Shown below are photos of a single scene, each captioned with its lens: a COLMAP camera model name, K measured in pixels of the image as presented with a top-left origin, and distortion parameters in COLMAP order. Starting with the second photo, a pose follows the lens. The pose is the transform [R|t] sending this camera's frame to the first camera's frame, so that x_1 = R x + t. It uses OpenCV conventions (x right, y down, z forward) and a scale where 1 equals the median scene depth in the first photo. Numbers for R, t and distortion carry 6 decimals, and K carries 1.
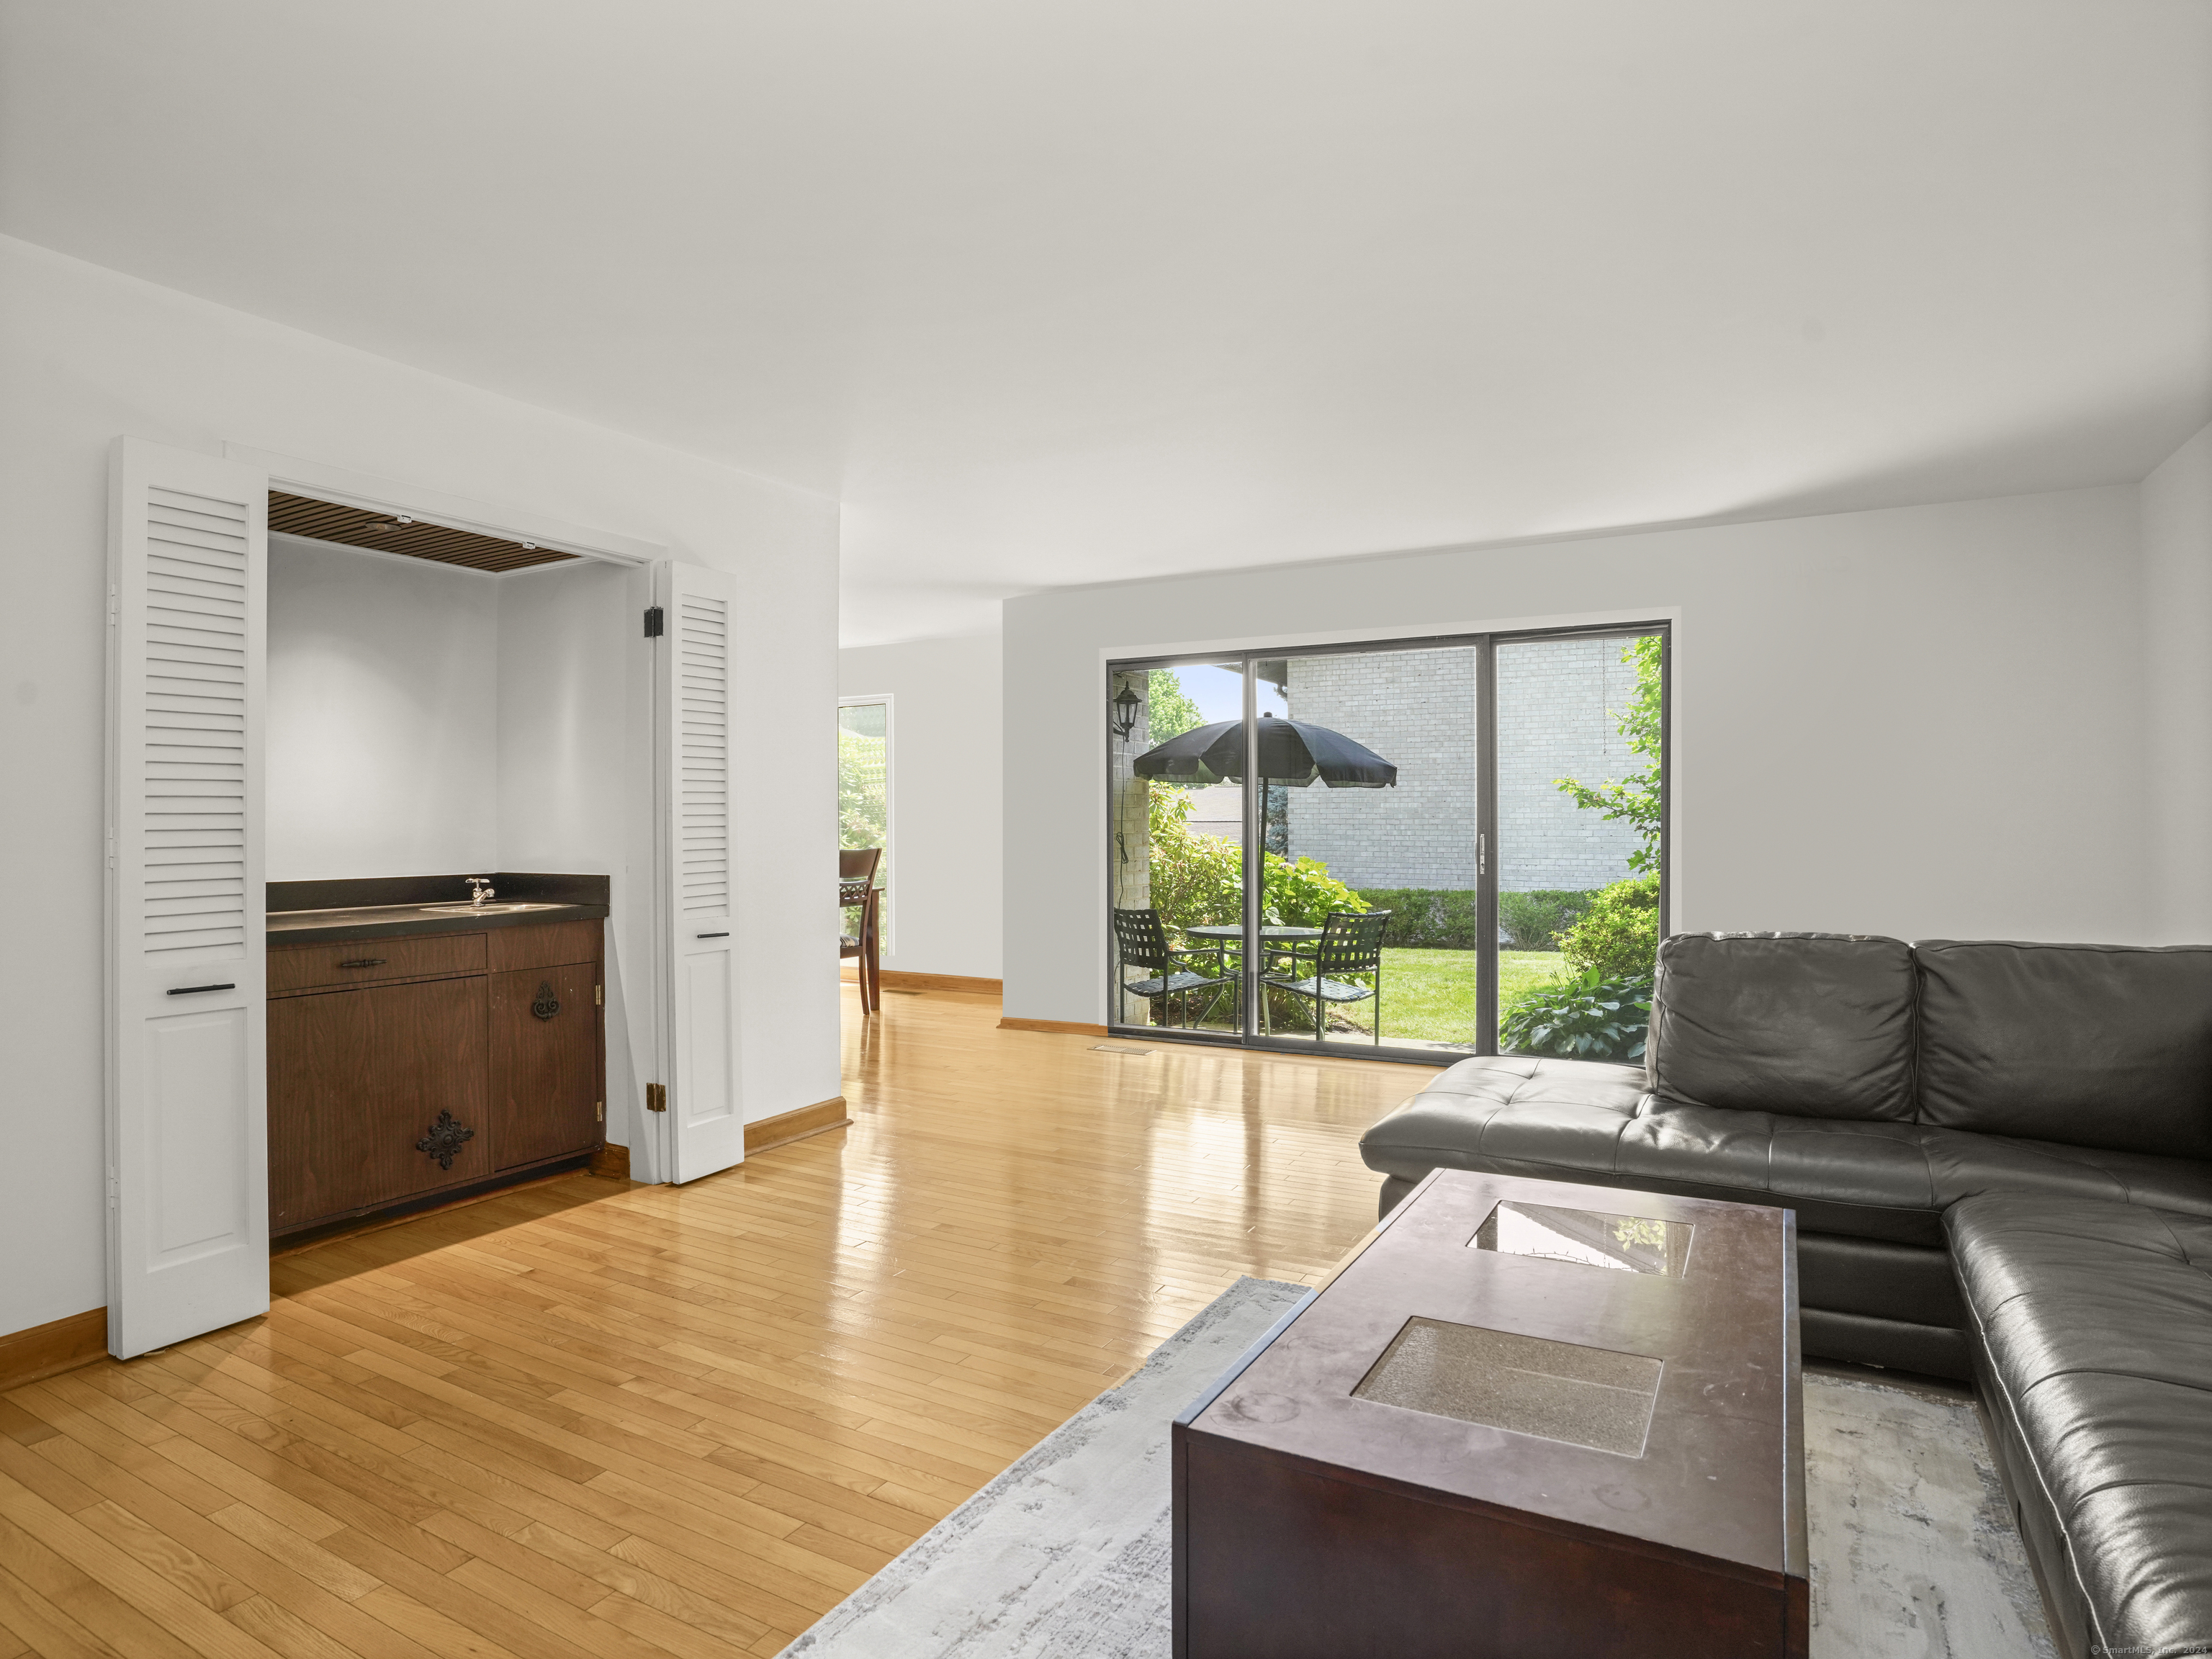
lens RADIAL K [[1246.4, 0, 1090.2], [0, 1246.4, 823.9], [0, 0, 1]] dist [-0.002043, 0.002172]
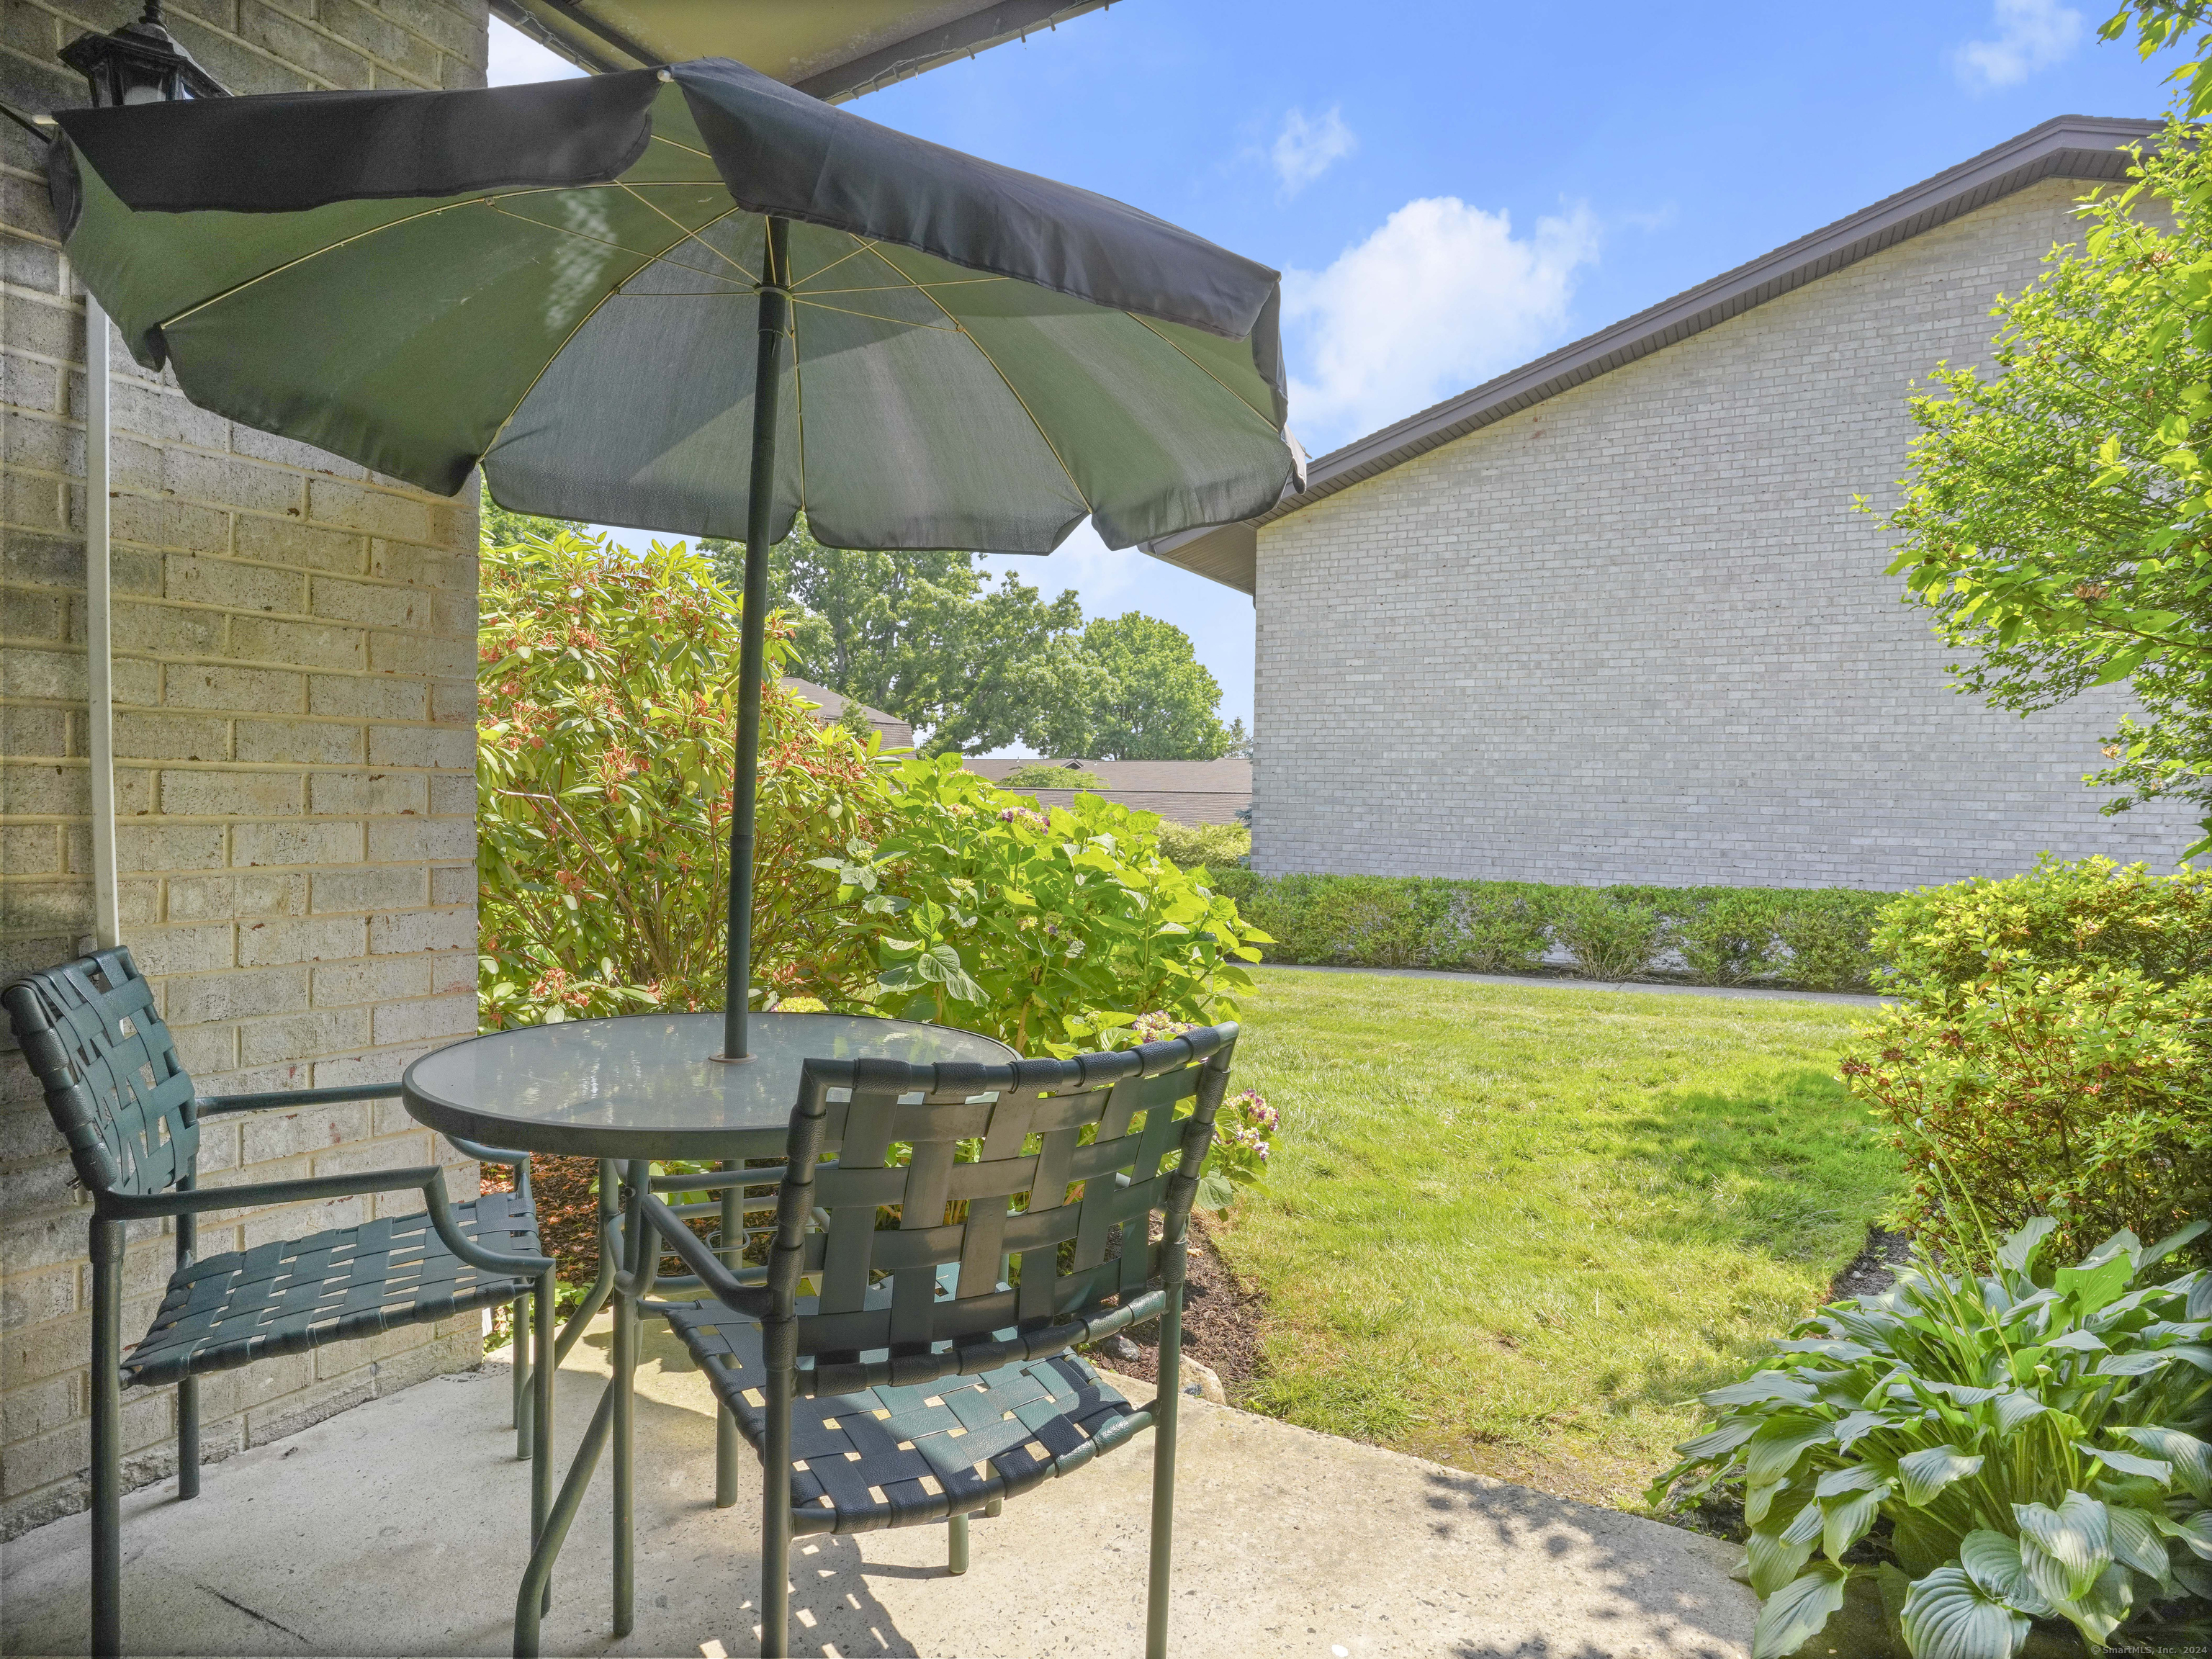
lens RADIAL K [[1246.4, 0, 1113.5], [0, 1246.4, 827.0], [0, 0, 1]] dist [-0.002043, 0.002172]
pose [[0.999758, 0.022005, 0.000785, 0.091880], [-0.022017, 0.999520, 0.021807, 0.014275], [-0.000305, -0.021819, 0.999762, 0.337219]]
